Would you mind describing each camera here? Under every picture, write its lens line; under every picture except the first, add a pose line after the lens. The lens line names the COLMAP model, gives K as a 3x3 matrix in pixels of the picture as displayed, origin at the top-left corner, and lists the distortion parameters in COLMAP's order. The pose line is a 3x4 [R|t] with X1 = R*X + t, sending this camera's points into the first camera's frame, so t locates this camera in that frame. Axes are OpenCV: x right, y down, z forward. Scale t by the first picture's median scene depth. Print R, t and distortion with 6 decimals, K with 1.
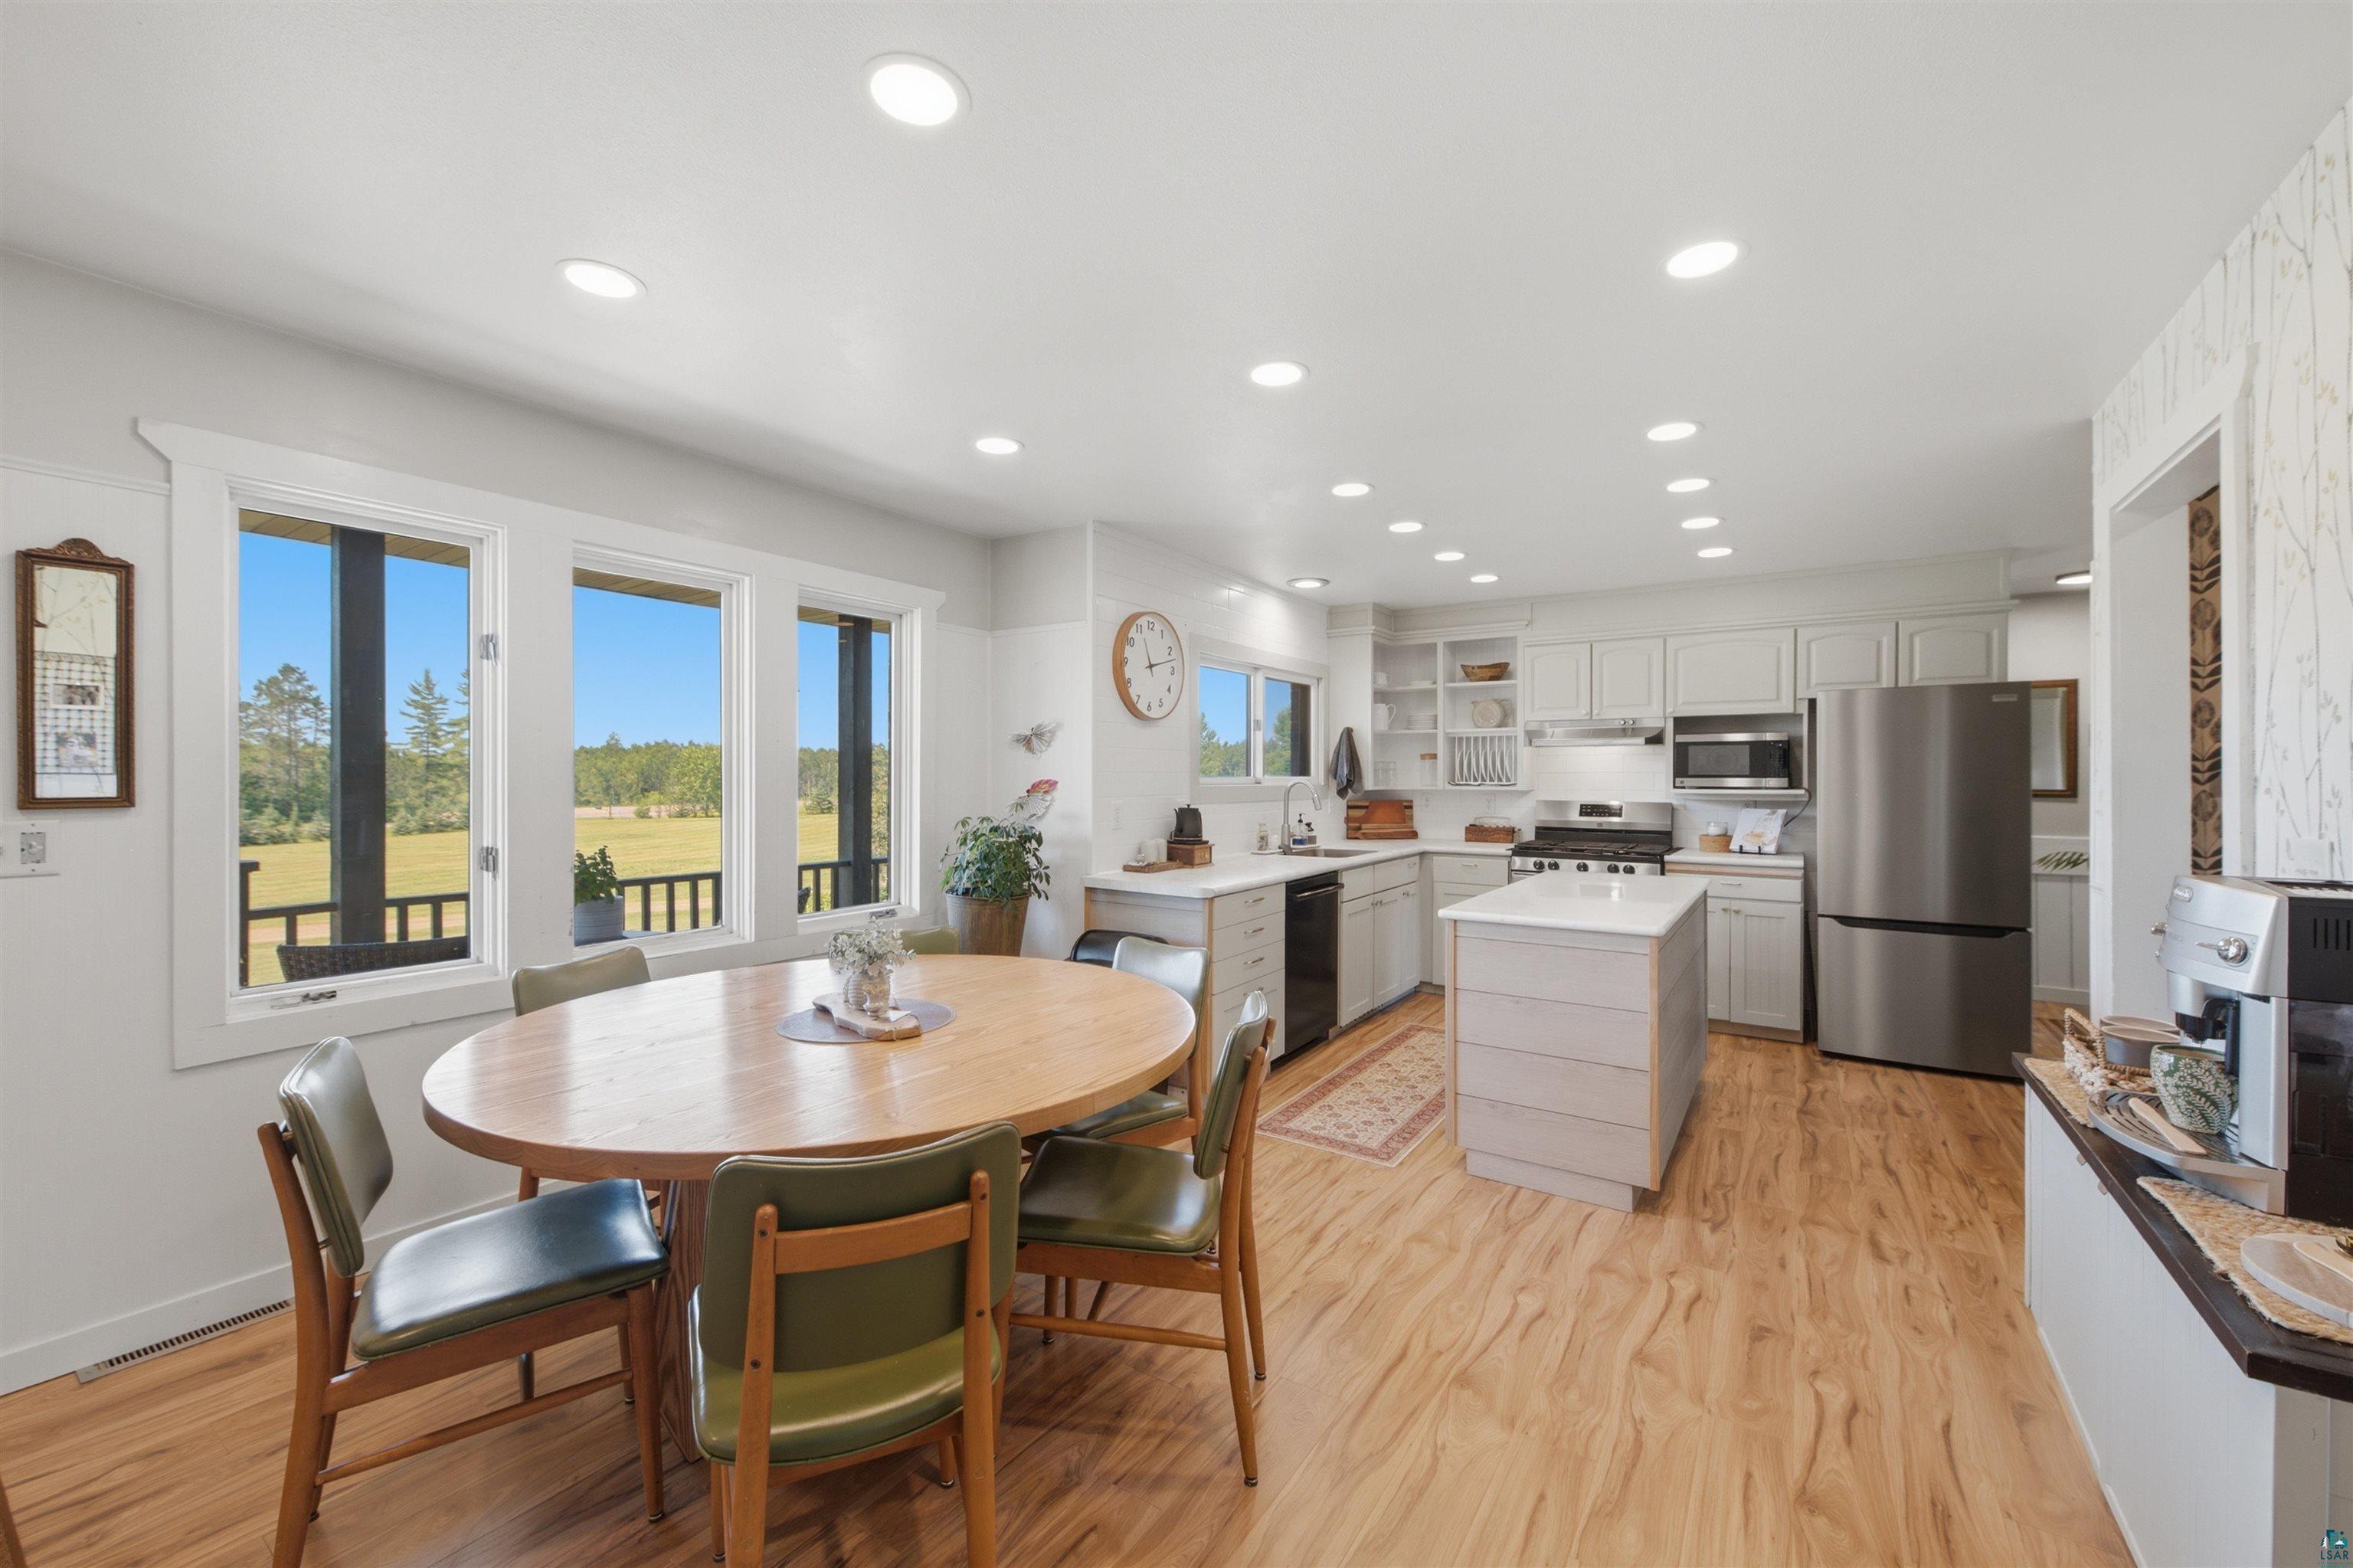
lens RADIAL K [[936.1, 0, 1165.8], [0, 936.1, 780.0], [0, 0, 1]] dist [-0.001084, 0.000457]
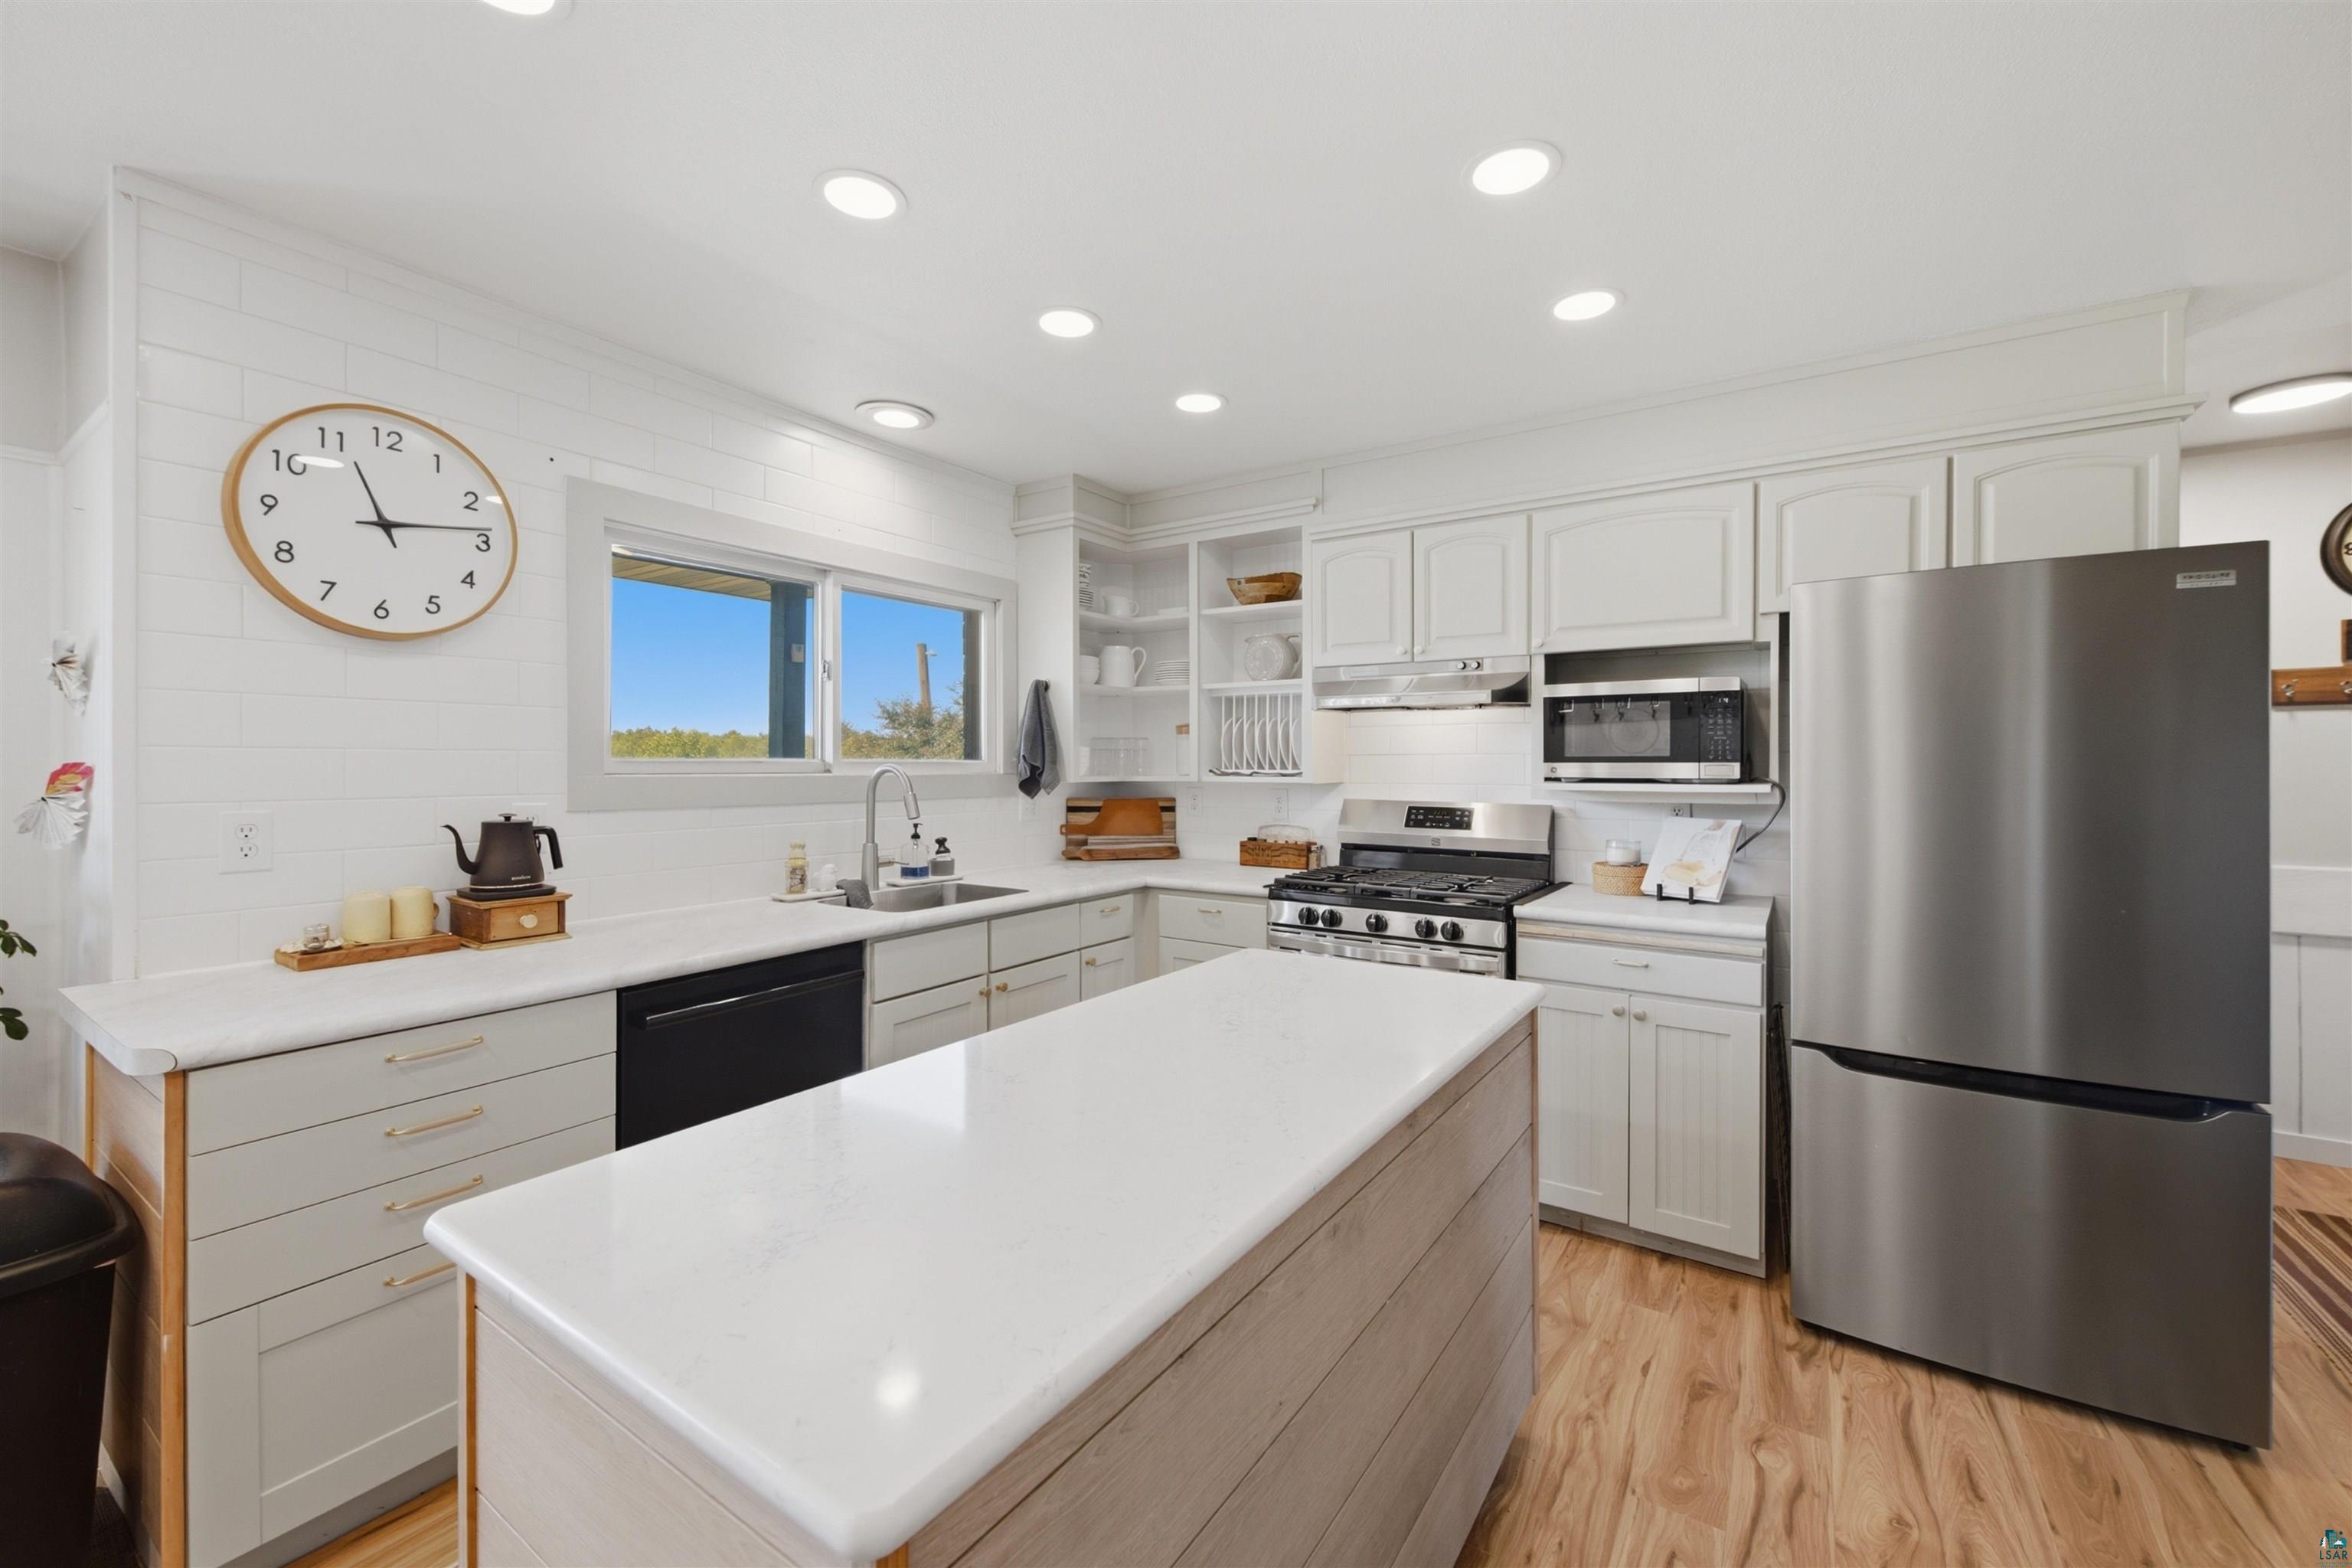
lens RADIAL K [[935.7, 0, 1180.9], [0, 935.7, 771.9], [0, 0, 1]] dist [-0.001084, 0.000457]
pose [[0.999970, 0.000418, 0.007789, 0.326597], [-0.000452, 0.999990, 0.004402, 0.000944], [-0.007787, -0.004406, 0.999960, 0.448528]]
